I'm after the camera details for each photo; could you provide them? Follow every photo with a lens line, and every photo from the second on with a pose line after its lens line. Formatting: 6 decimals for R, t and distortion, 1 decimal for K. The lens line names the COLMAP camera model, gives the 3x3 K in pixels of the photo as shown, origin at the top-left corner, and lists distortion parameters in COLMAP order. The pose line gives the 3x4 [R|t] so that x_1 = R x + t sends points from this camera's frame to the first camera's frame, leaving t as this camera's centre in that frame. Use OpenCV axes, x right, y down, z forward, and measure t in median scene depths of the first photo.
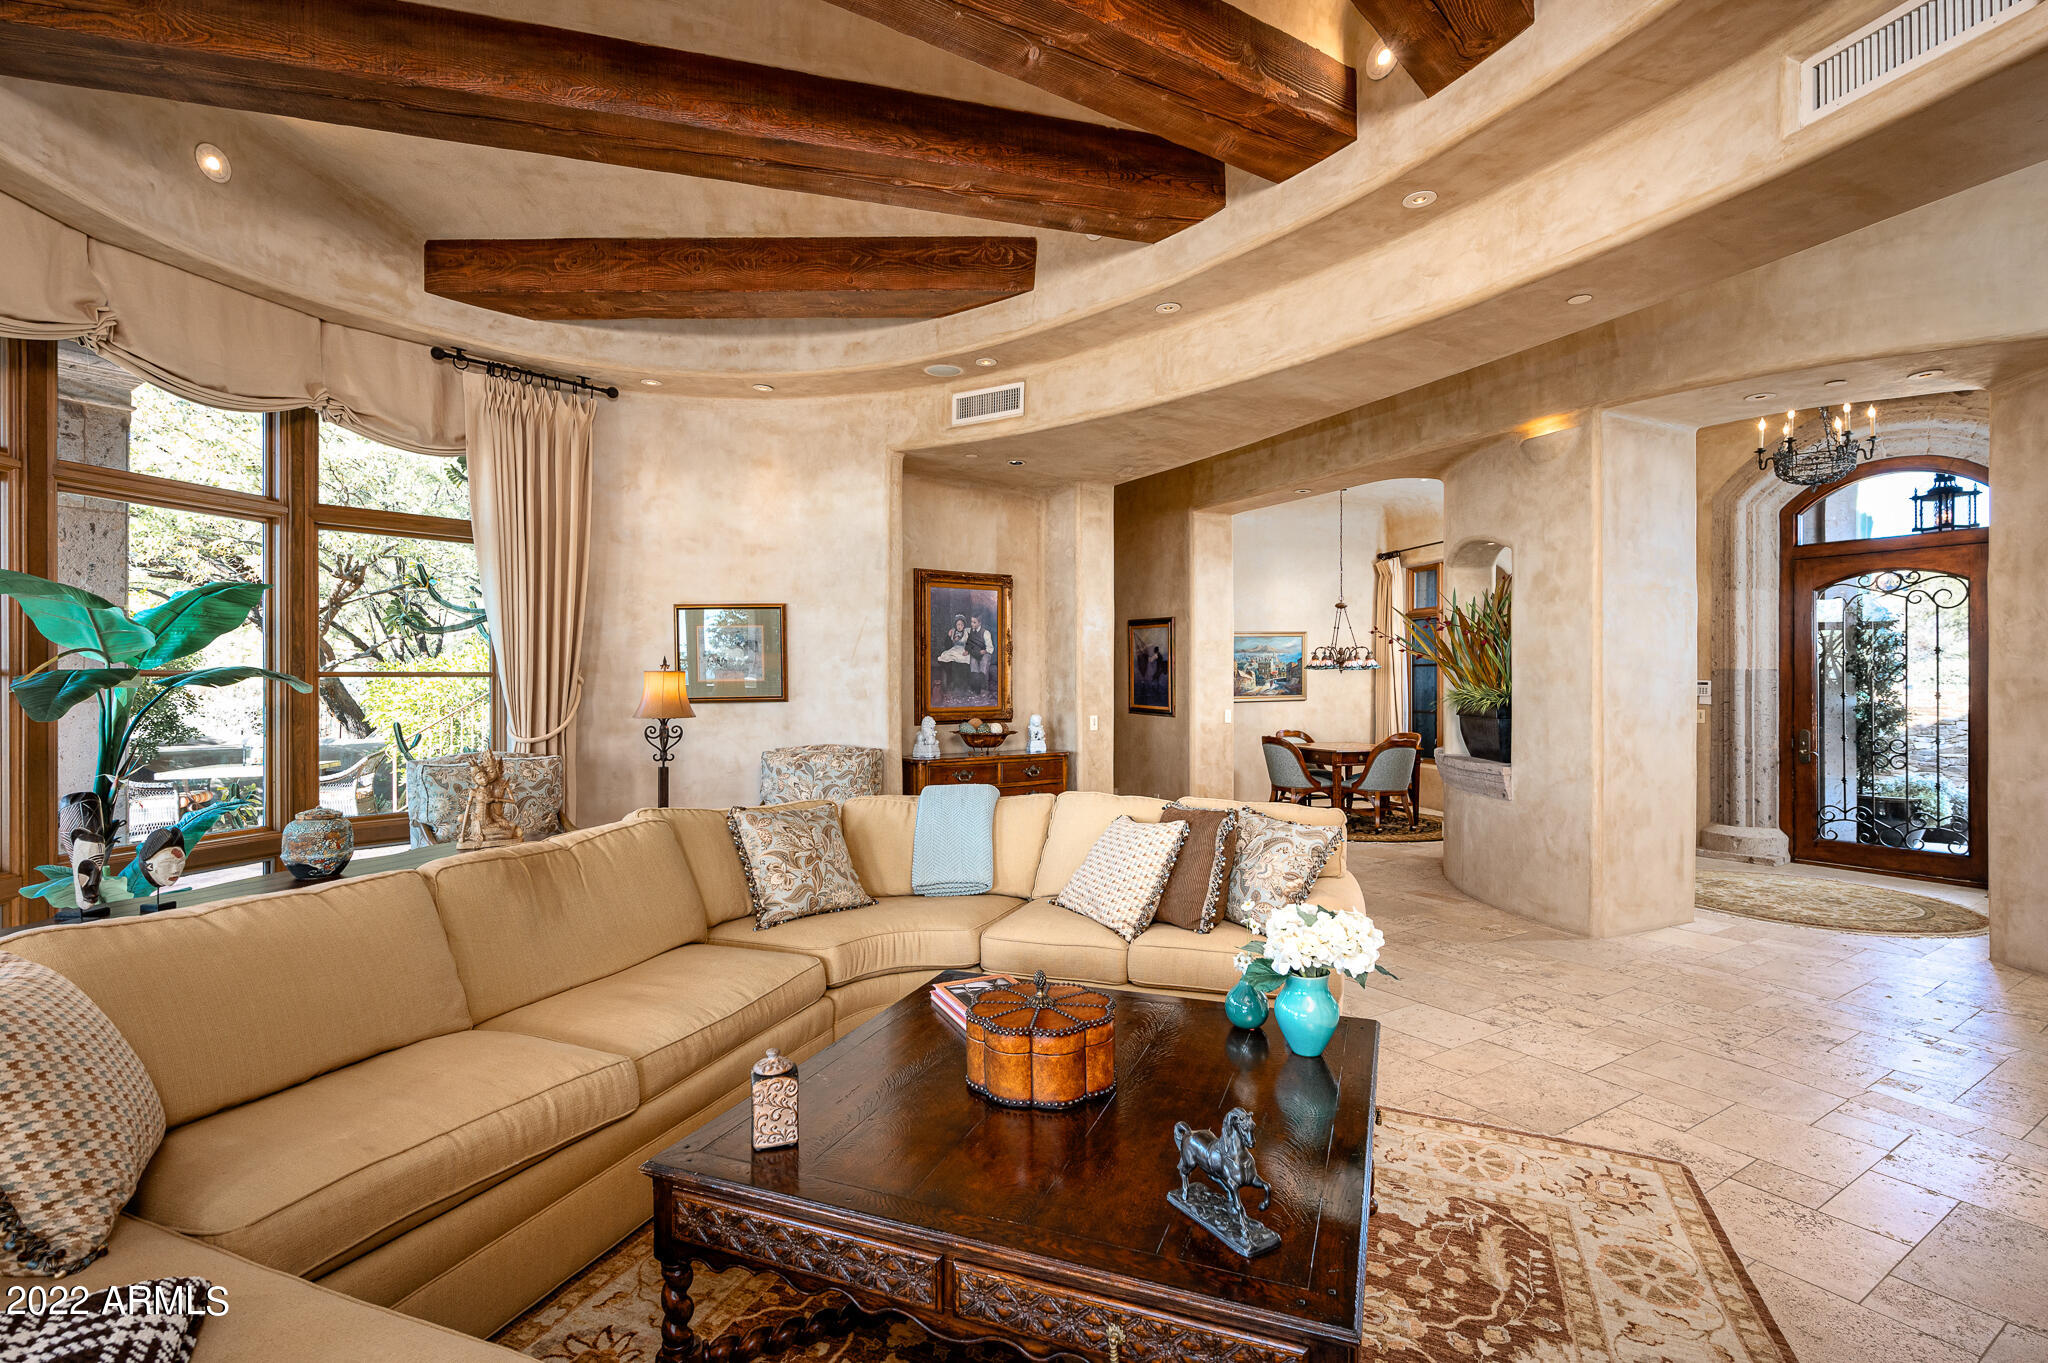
lens RADIAL K [[957.5, 0, 1024.0], [0, 957.5, 681.5], [0, 0, 1]] dist [-0.000196, 0.000249]
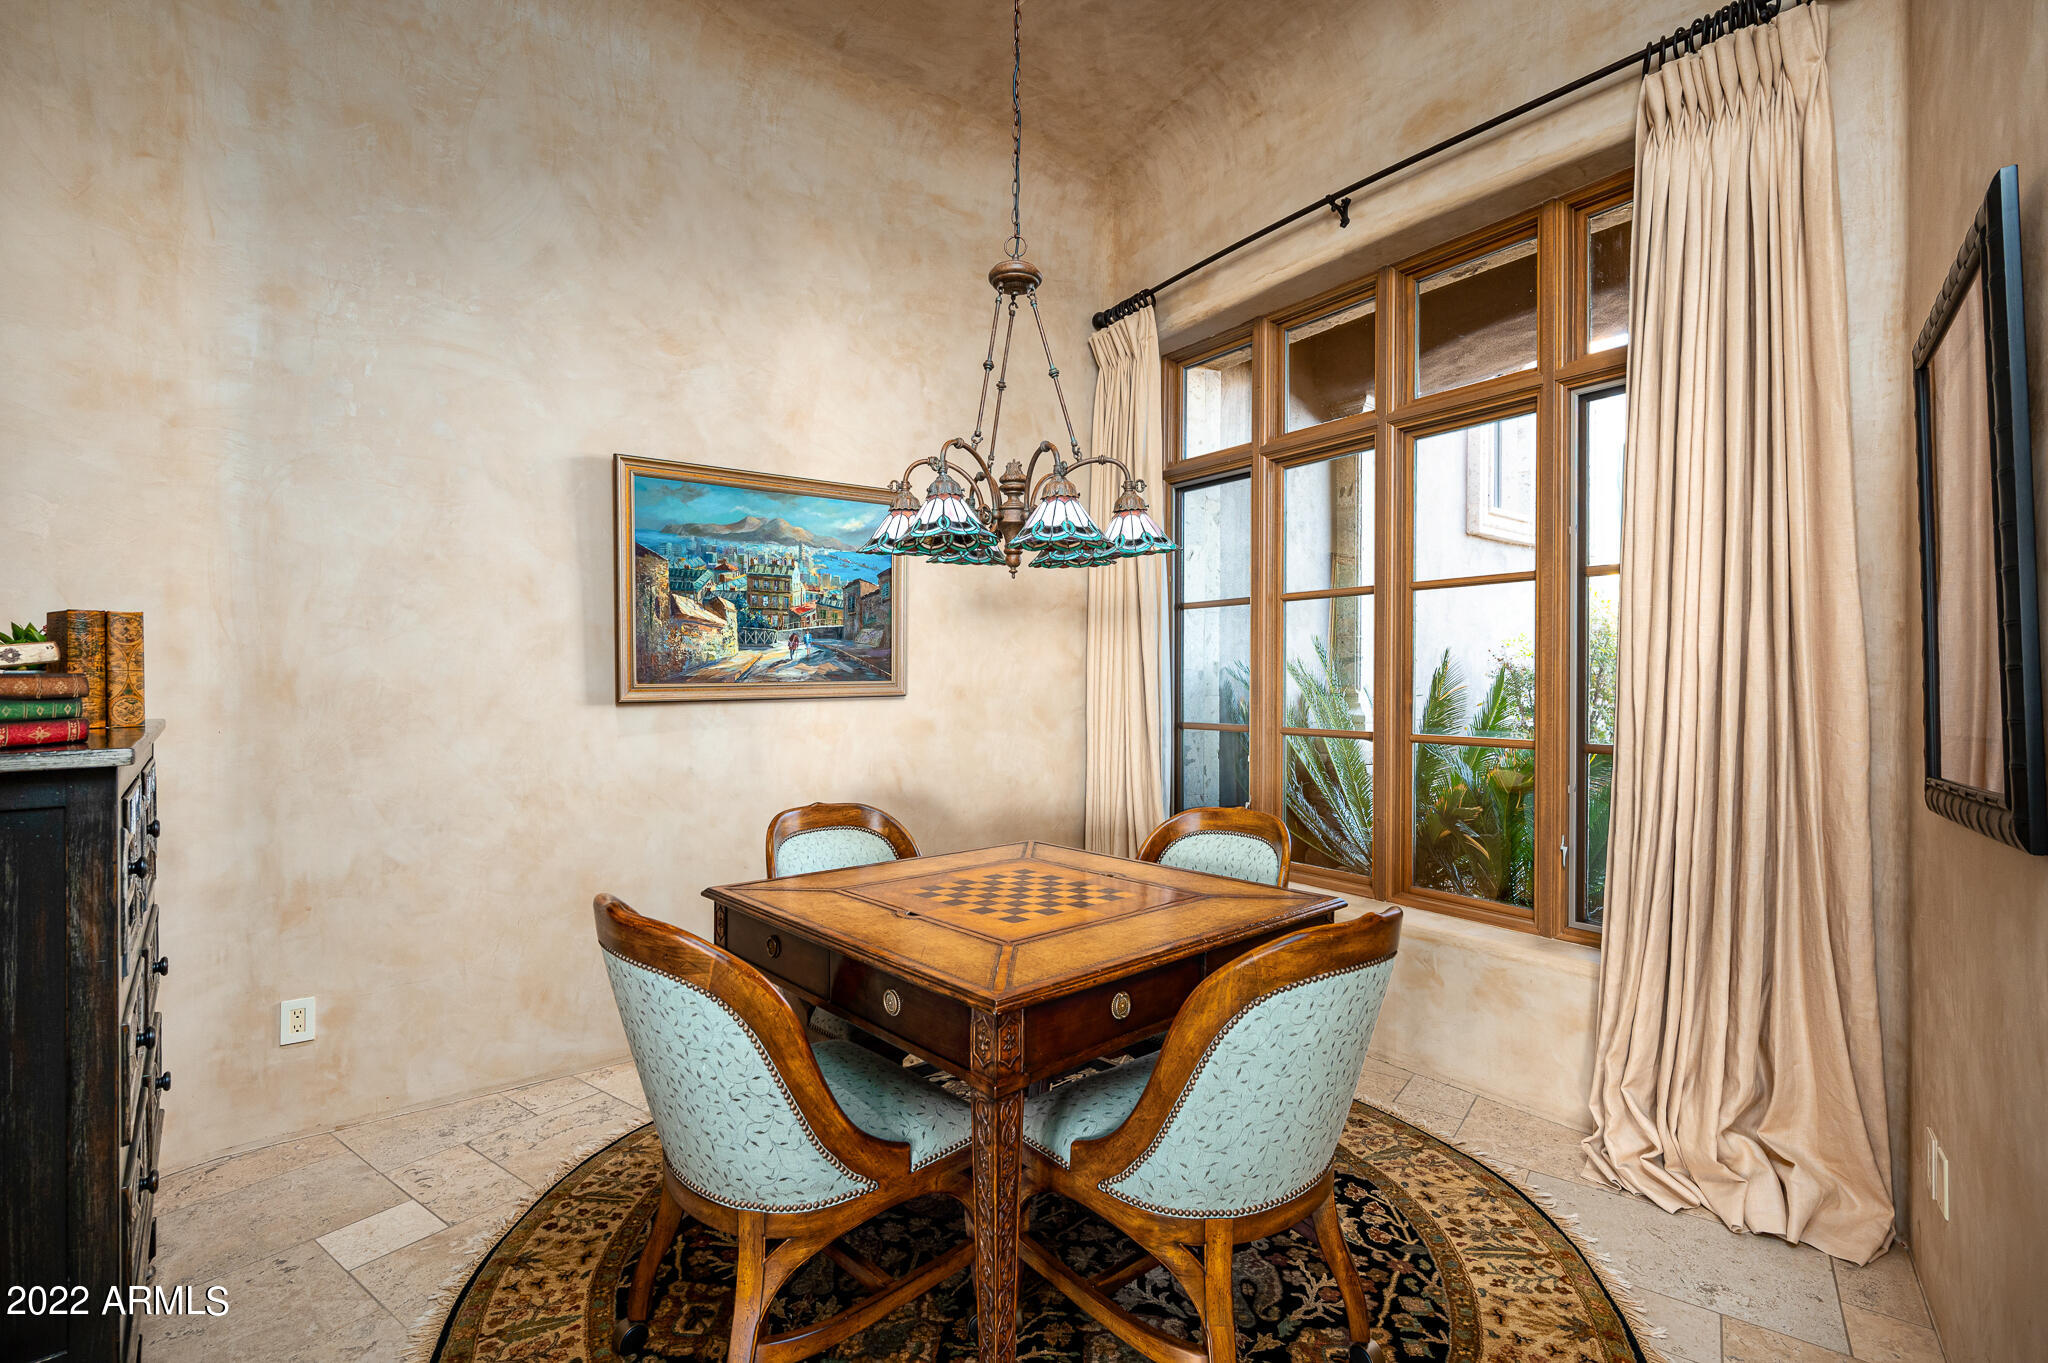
lens RADIAL K [[936.2, 0, 1025.2], [0, 936.2, 689.1], [0, 0, 1]] dist [-0.000563, 0.000021]
pose [[0.936573, 0.007659, 0.350388, 0.222955], [-0.010985, 0.999912, 0.007505, 0.014247], [-0.350299, -0.010878, 0.936575, 0.687234]]
